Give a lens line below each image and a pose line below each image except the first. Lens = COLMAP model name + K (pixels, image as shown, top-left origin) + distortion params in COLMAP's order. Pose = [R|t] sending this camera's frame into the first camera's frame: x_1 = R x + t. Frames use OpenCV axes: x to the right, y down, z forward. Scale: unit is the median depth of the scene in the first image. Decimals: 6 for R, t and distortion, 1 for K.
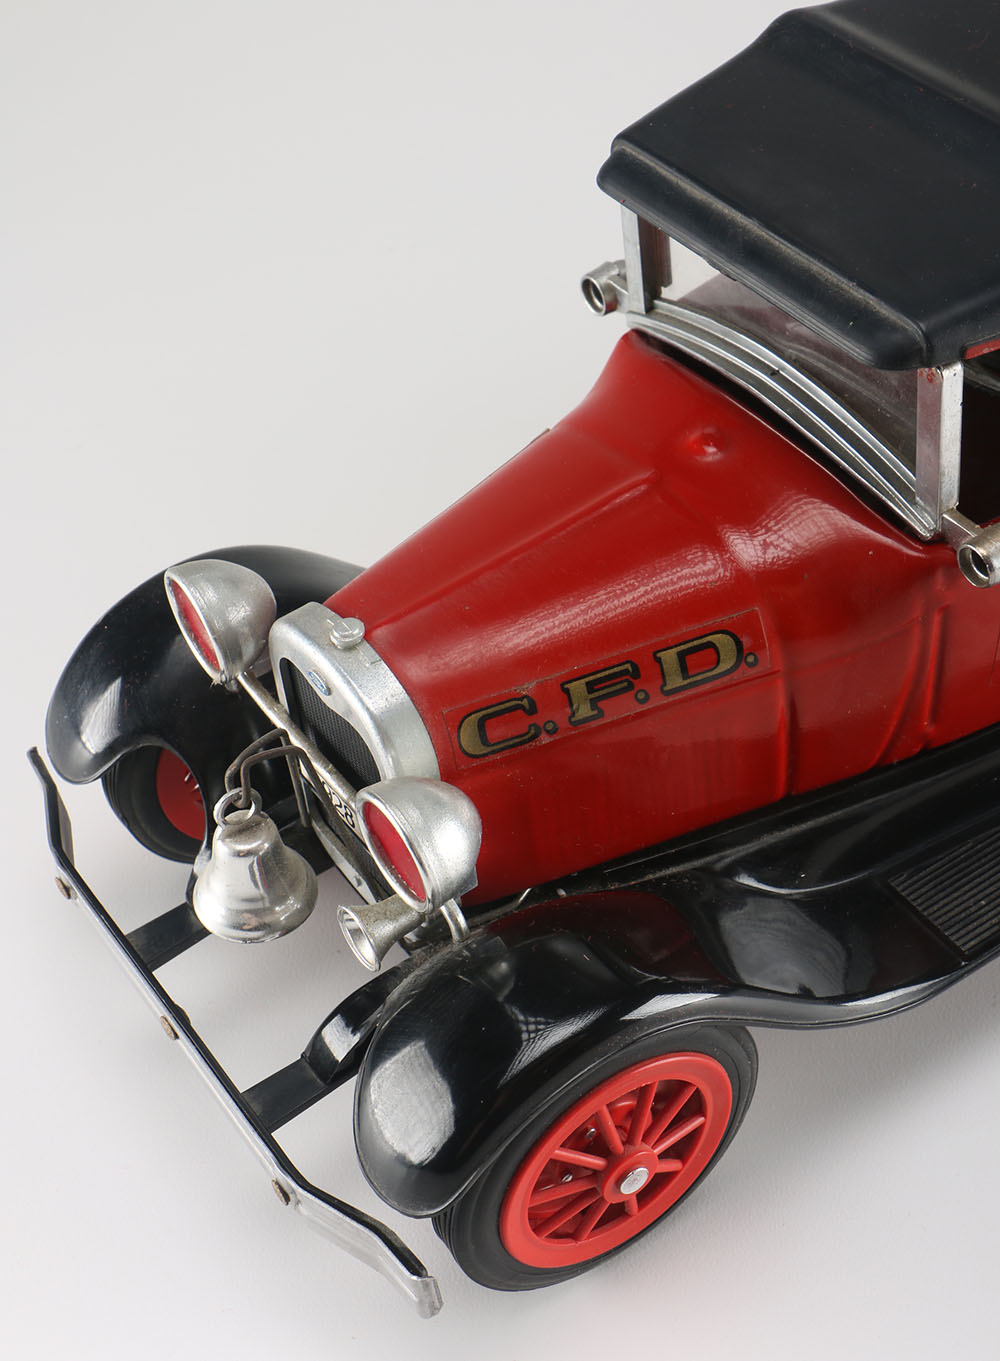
lens RADIAL K [[2215.6, 0, 497.6], [0, 2215.6, 796.5], [0, 0, 1]] dist [-0.004054, 0.018301]
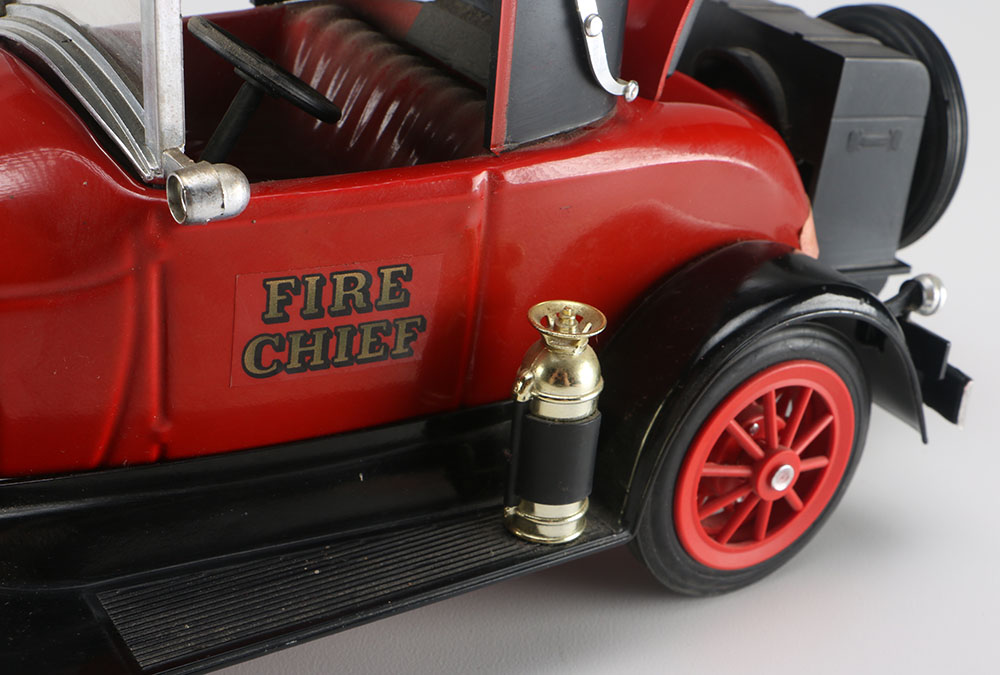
lens RADIAL K [[1588.9, 0, 541.0], [0, 1588.9, 339.3], [0, 0, 1]] dist [-0.026146, 0.008340]
pose [[0.981441, 0.170800, 0.087185, 0.308560], [-0.132760, 0.933247, -0.333803, 0.144951], [-0.138379, 0.316033, 0.938602, 0.376741]]
